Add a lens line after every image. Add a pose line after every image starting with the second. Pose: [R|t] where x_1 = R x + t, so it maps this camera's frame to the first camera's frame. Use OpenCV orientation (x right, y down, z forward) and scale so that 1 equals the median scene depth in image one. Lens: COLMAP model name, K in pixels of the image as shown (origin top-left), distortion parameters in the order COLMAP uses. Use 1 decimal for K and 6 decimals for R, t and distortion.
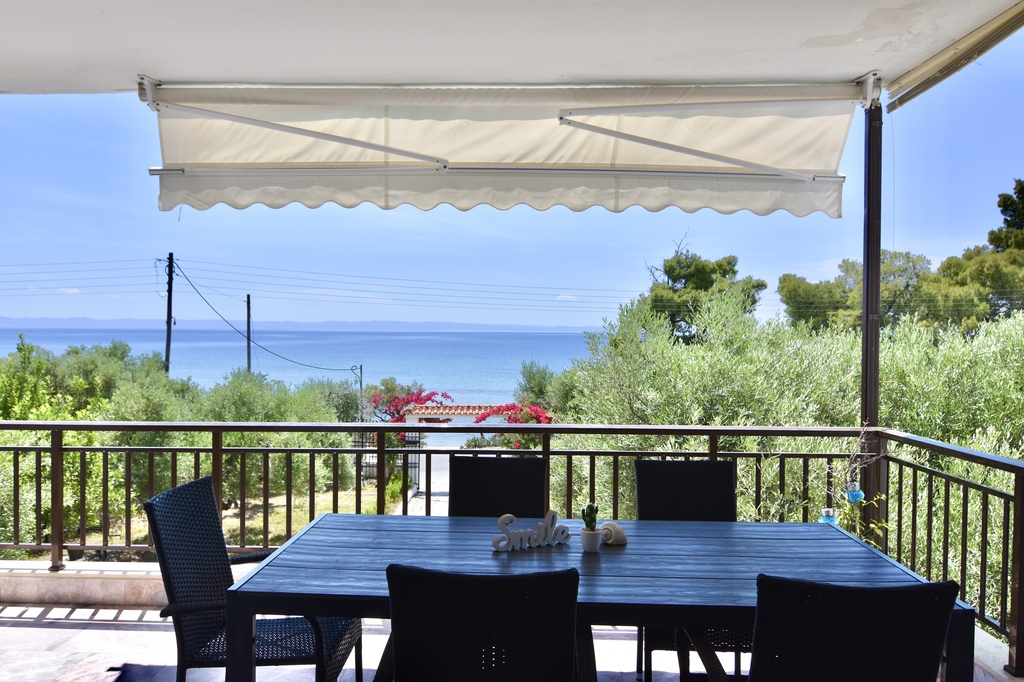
lens RADIAL K [[711.7, 0, 512.0], [0, 711.7, 341.0], [0, 0, 1]] dist [-0.001268, -0.006112]
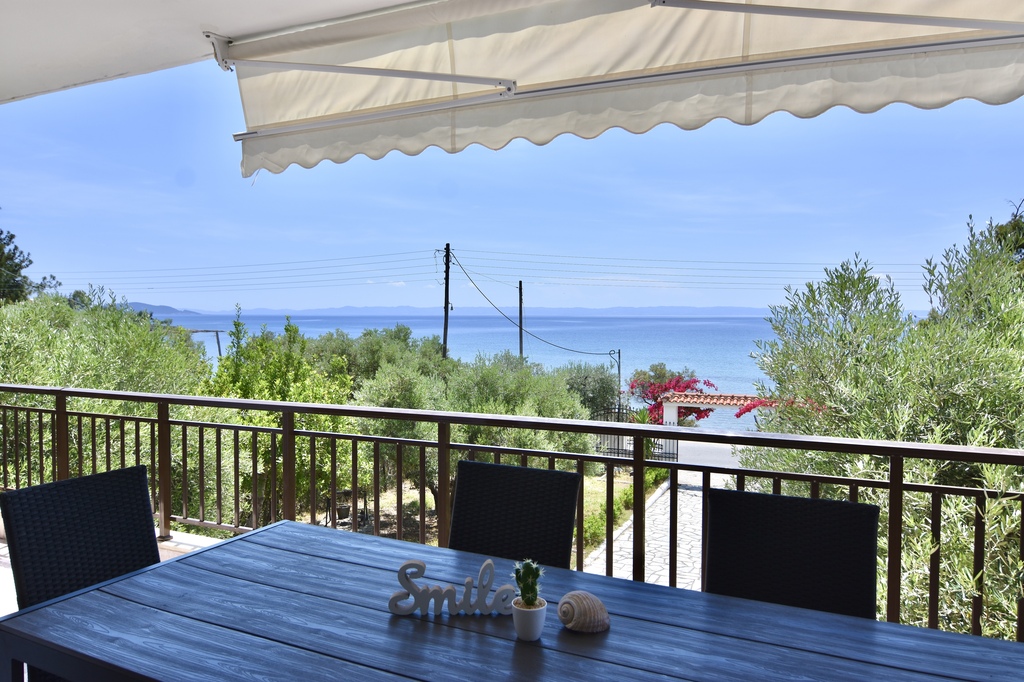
lens RADIAL K [[708.6, 0, 506.9], [0, 708.6, 341.6], [0, 0, 1]] dist [-0.002422, -0.006748]
pose [[0.916412, 0.009535, -0.400122, 0.138961], [-0.001338, 0.999784, 0.020761, 0.010663], [0.400234, -0.018491, 0.916227, 0.178838]]
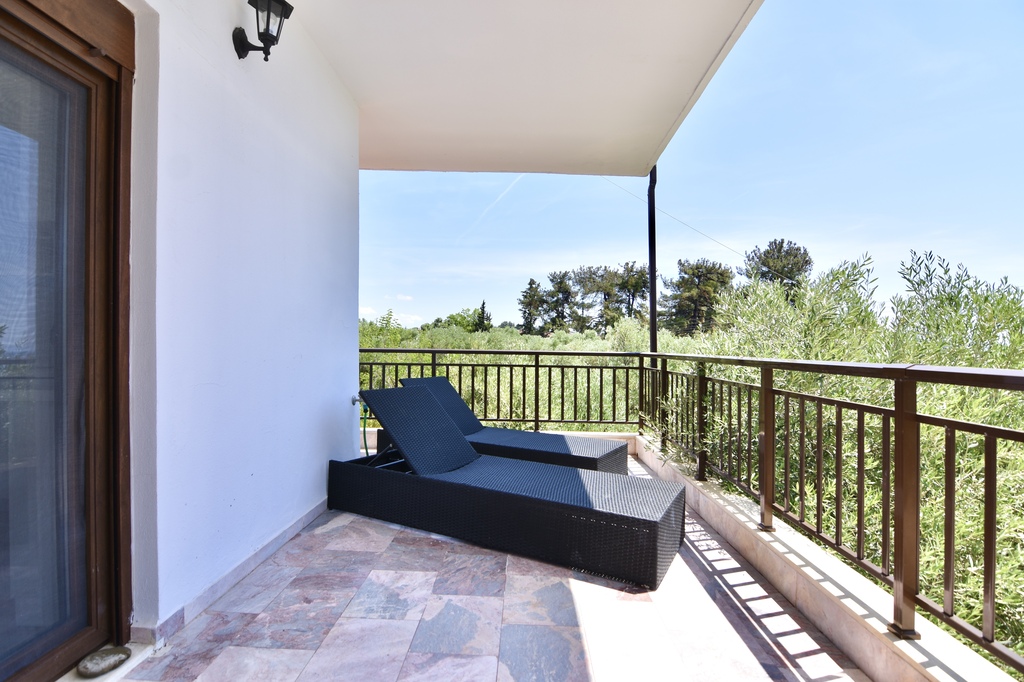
lens RADIAL K [[506.9, 0, 513.6], [0, 506.9, 340.0], [0, 0, 1]] dist [0.000247, -0.014413]
pose [[0.001727, -0.016593, -0.999861, -0.320271], [-0.017136, 0.999715, -0.016620, 0.069209], [0.999852, 0.017162, 0.001442, 0.463095]]
